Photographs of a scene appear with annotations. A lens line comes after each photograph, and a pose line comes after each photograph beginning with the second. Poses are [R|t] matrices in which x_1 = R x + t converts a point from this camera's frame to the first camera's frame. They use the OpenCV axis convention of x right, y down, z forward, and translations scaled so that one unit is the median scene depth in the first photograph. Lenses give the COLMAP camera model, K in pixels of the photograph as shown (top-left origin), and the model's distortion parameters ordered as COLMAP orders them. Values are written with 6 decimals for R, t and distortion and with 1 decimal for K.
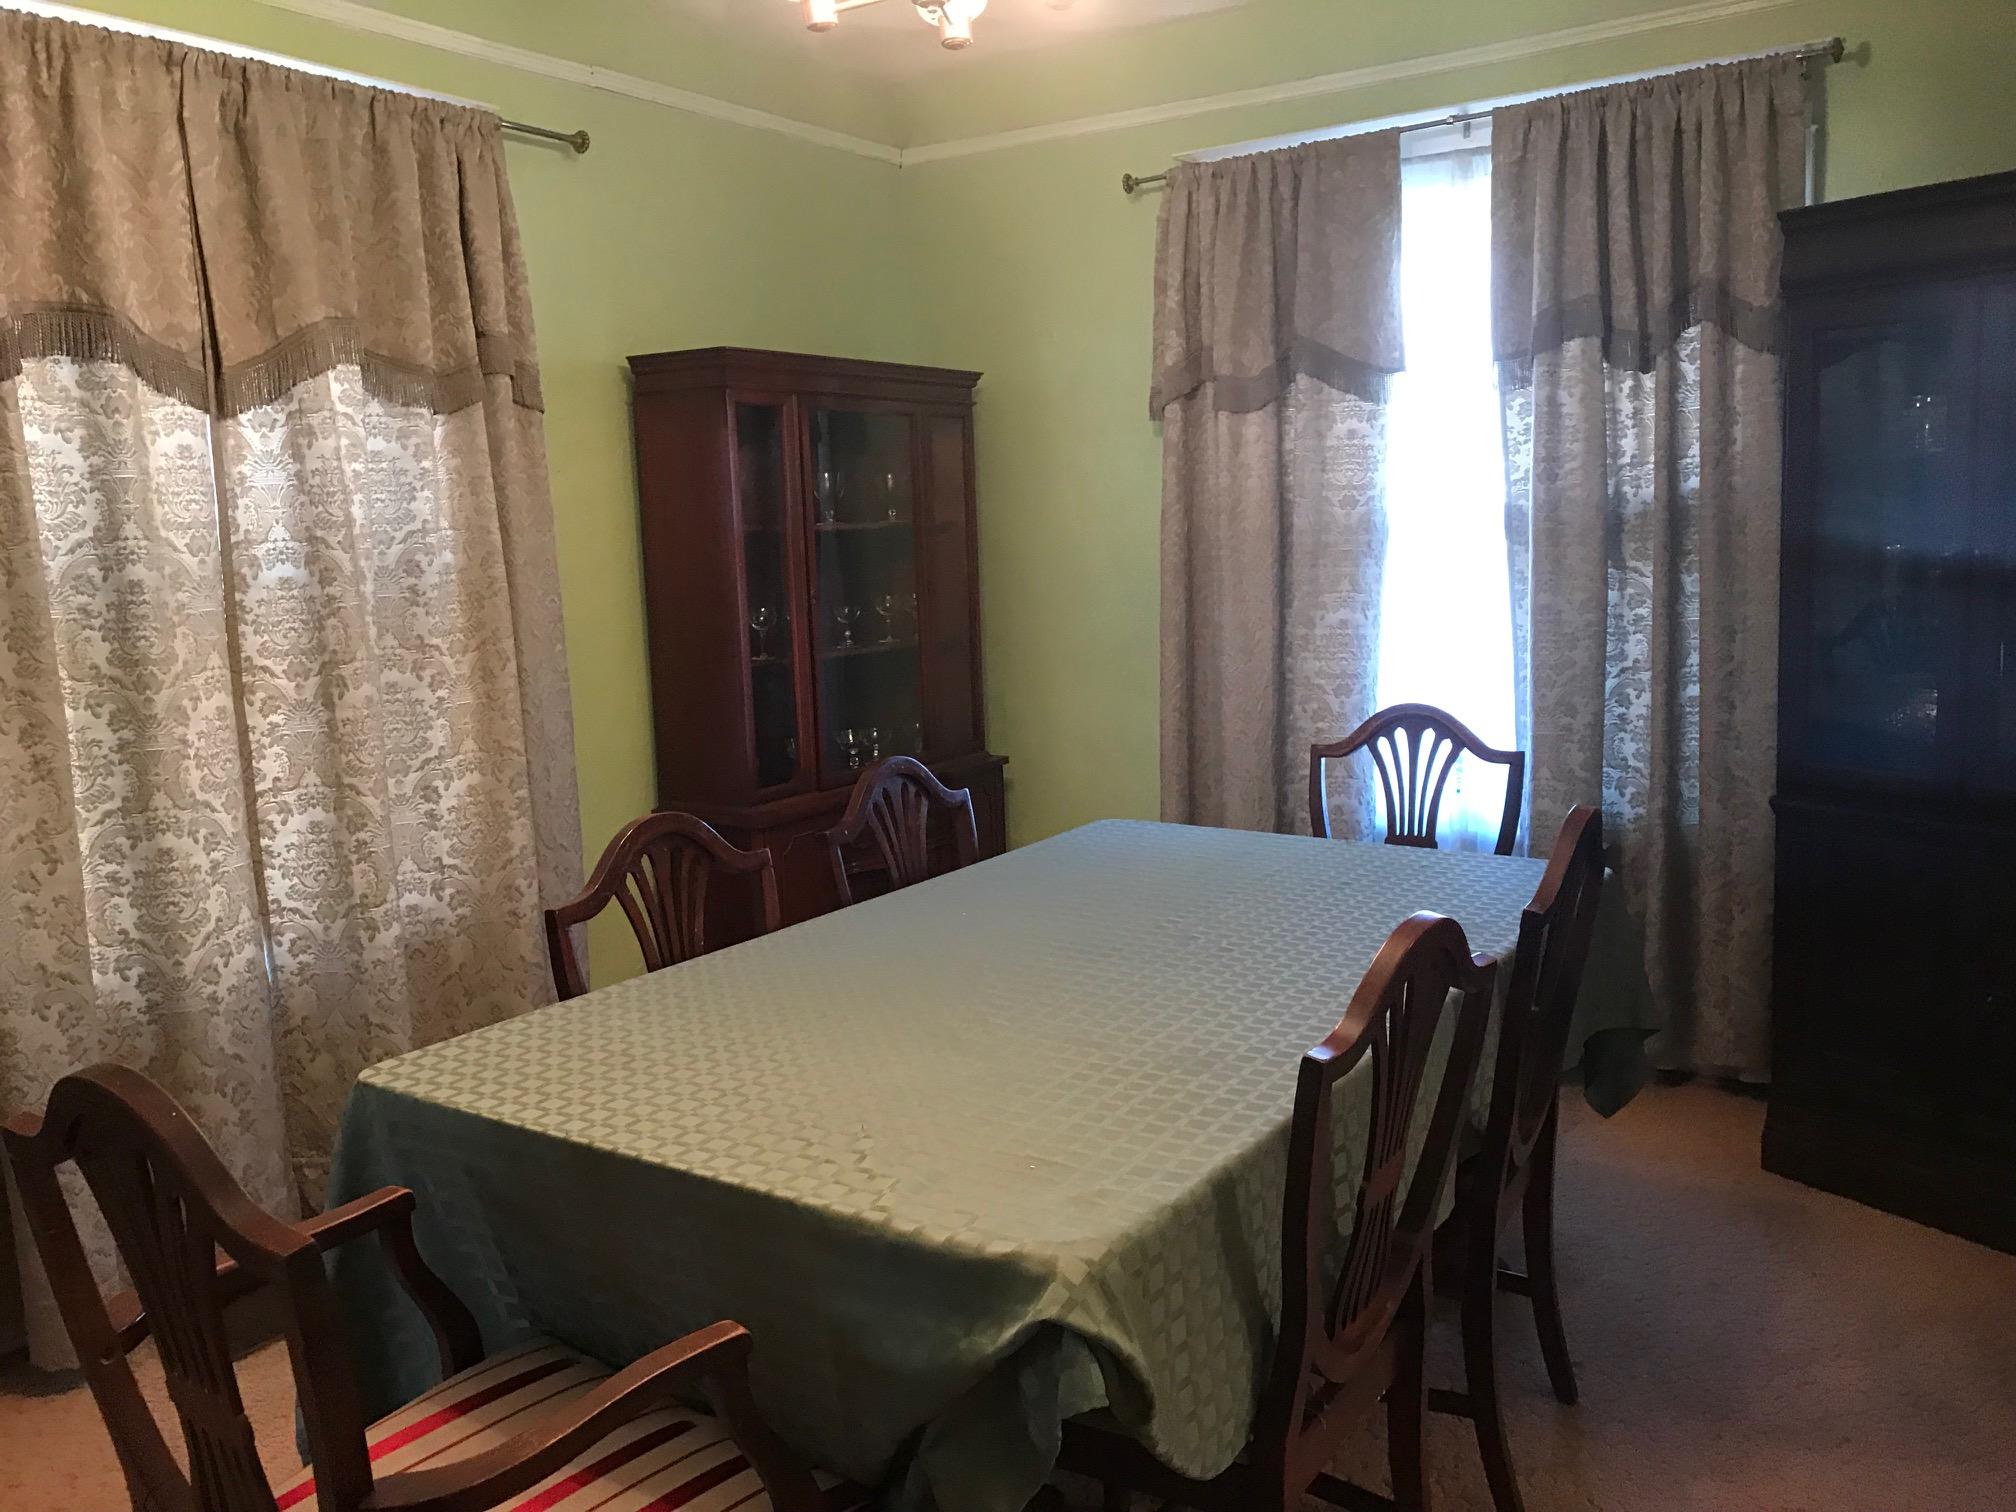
lens RADIAL K [[1676.0, 0, 1008.0], [0, 1676.0, 756.0], [0, 0, 1]] dist [0.003295, -0.000255]
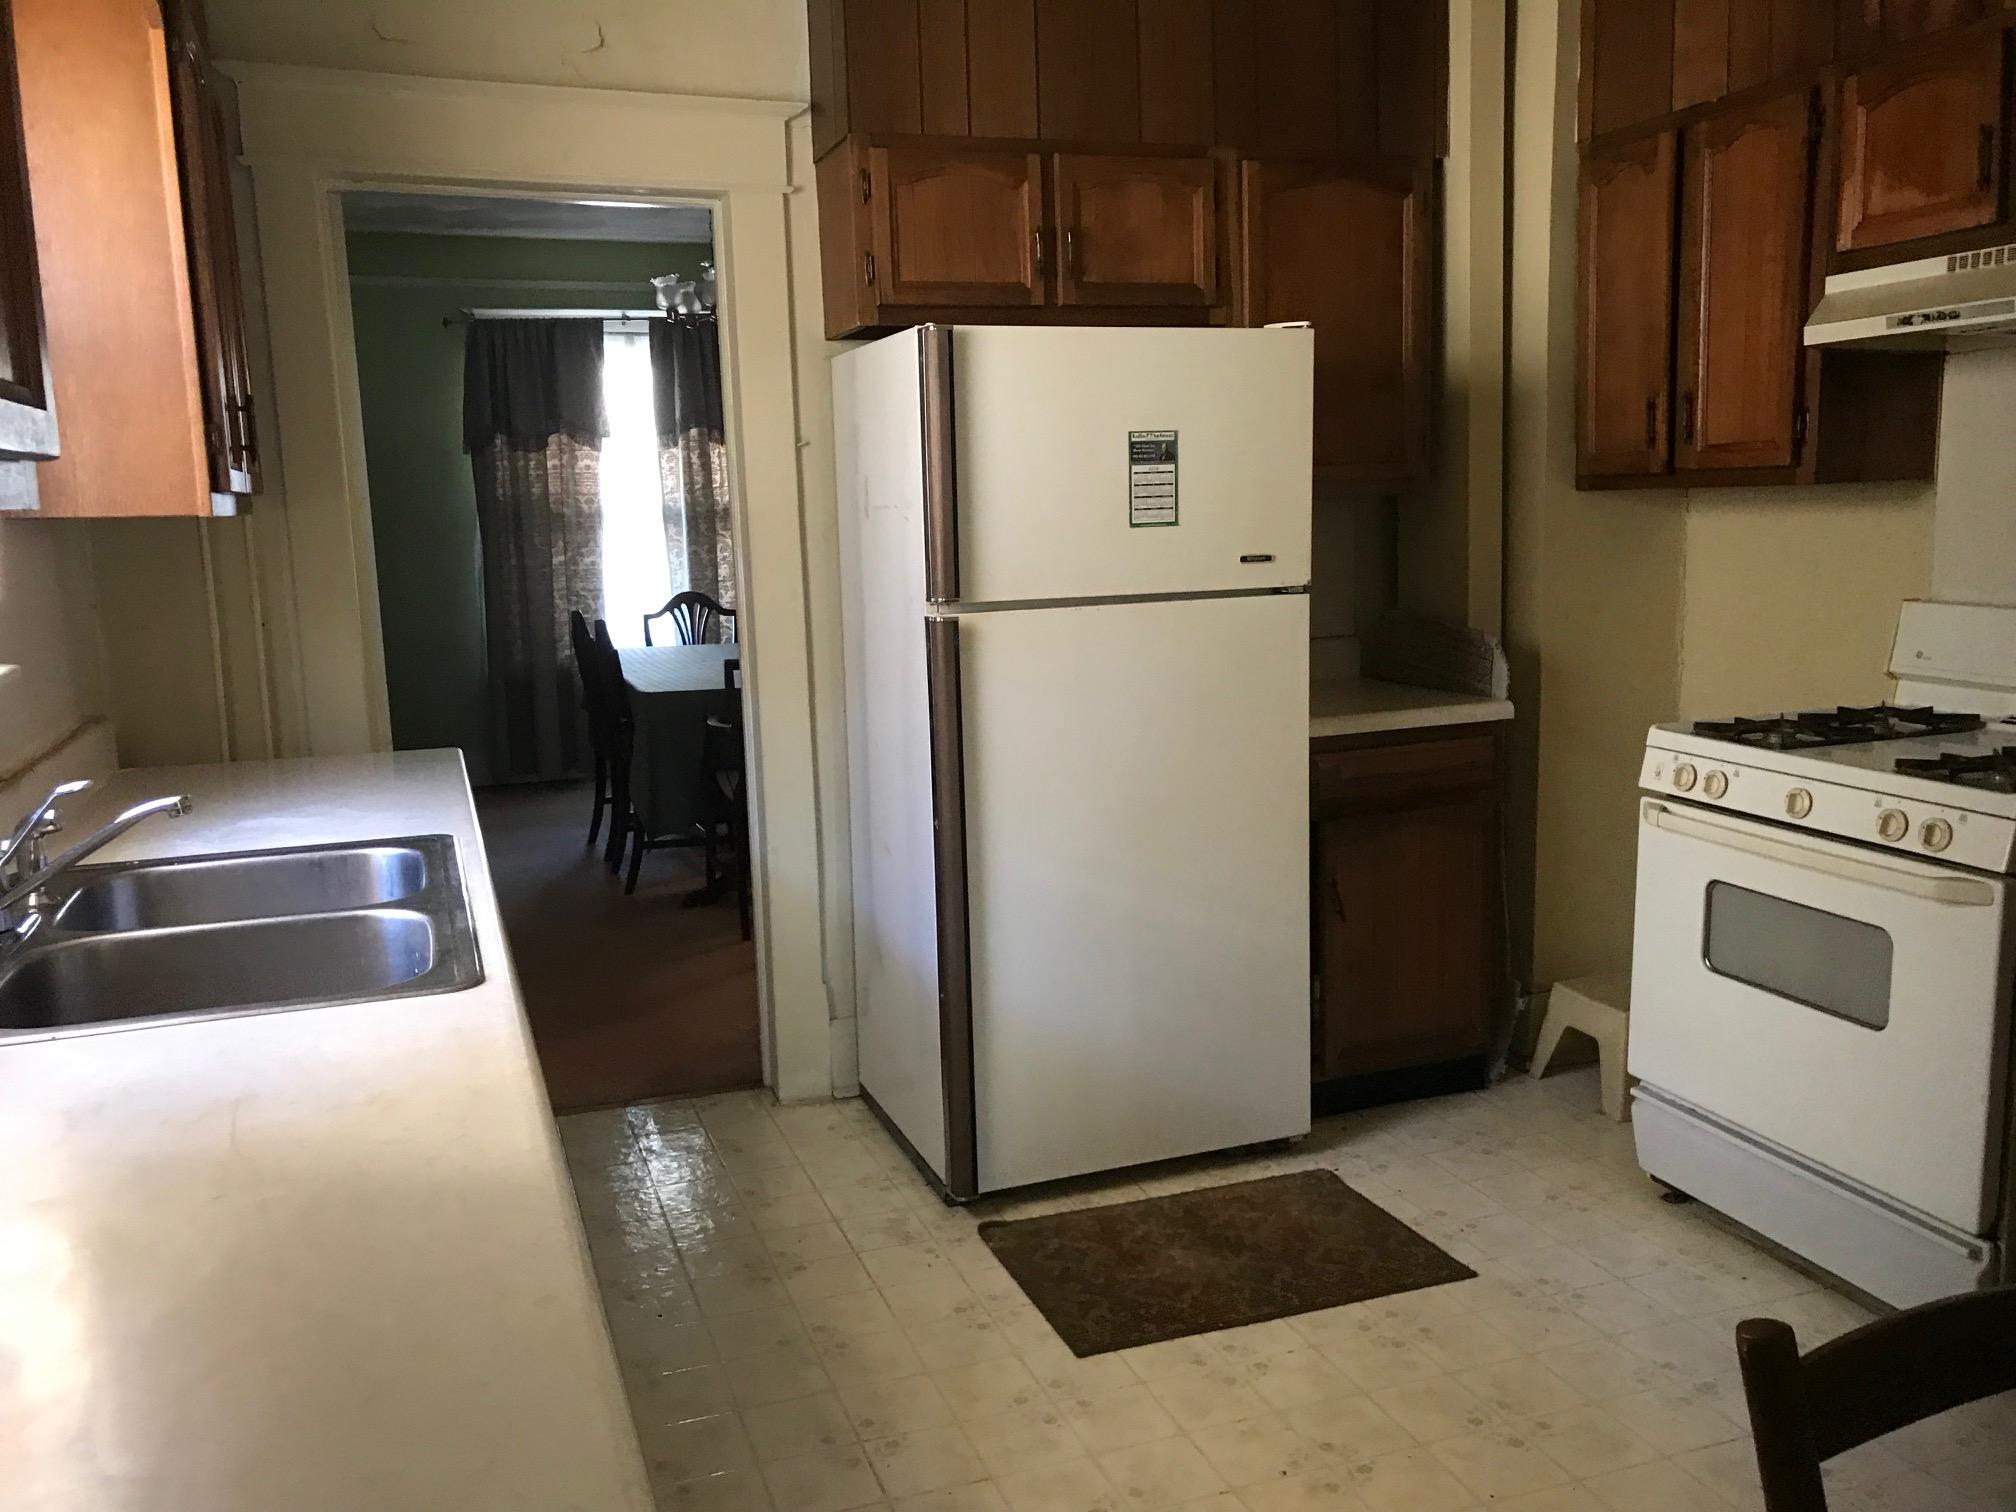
lens RADIAL K [[1676.0, 0, 1008.0], [0, 1676.0, 756.0], [0, 0, 1]] dist [0.003295, -0.000255]
pose [[0.609167, -0.100008, 0.786711, -1.115848], [0.105537, 0.993416, 0.044565, 0.113904], [-0.785988, 0.055880, 0.615711, -0.604753]]
